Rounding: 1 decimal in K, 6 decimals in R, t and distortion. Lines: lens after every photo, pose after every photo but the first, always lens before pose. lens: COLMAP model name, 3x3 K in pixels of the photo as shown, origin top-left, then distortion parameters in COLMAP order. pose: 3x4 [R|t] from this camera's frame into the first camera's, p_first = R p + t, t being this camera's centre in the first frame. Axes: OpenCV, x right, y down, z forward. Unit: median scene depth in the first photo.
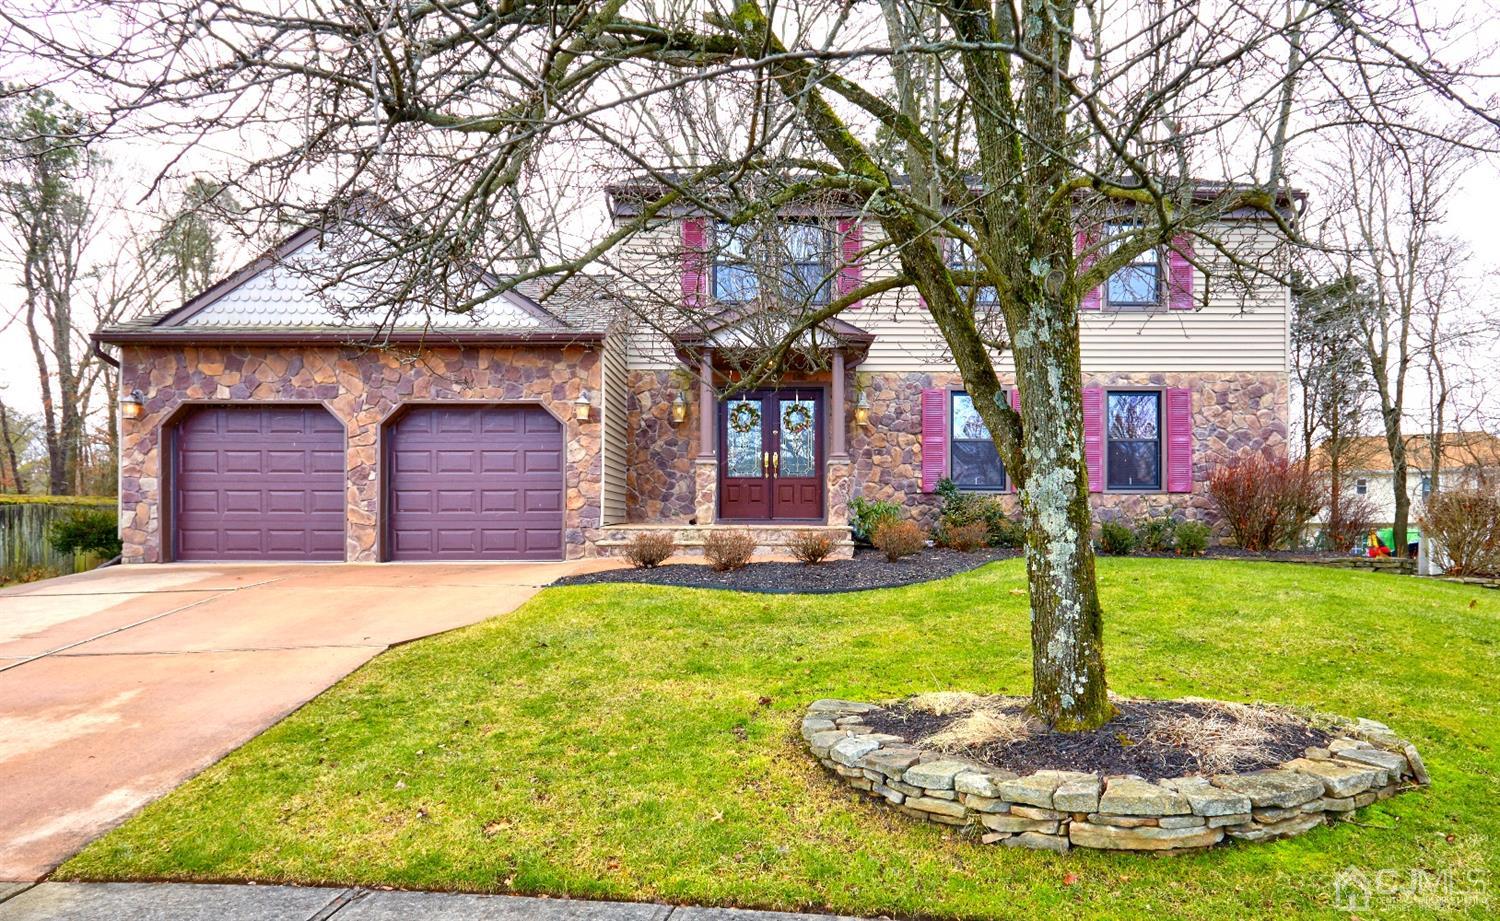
lens RADIAL K [[883.9, 0, 748.8], [0, 883.9, 420.0], [0, 0, 1]] dist [-0.001997, -0.000712]
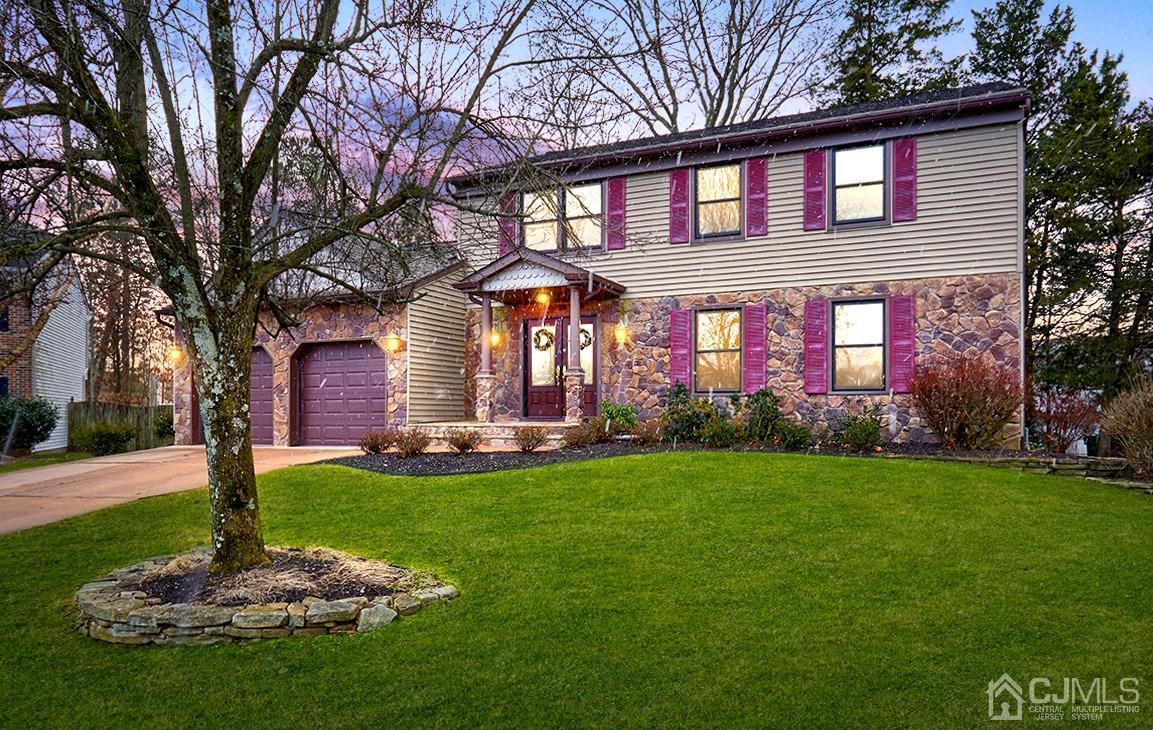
lens RADIAL K [[723.6, 0, 575.6], [0, 723.6, 326.3], [0, 0, 1]] dist [0.001524, -0.000768]
pose [[0.913465, -0.050679, -0.403750, 0.483657], [0.050289, 0.998668, -0.011578, -0.008163], [0.403799, -0.009729, 0.914796, 0.038063]]
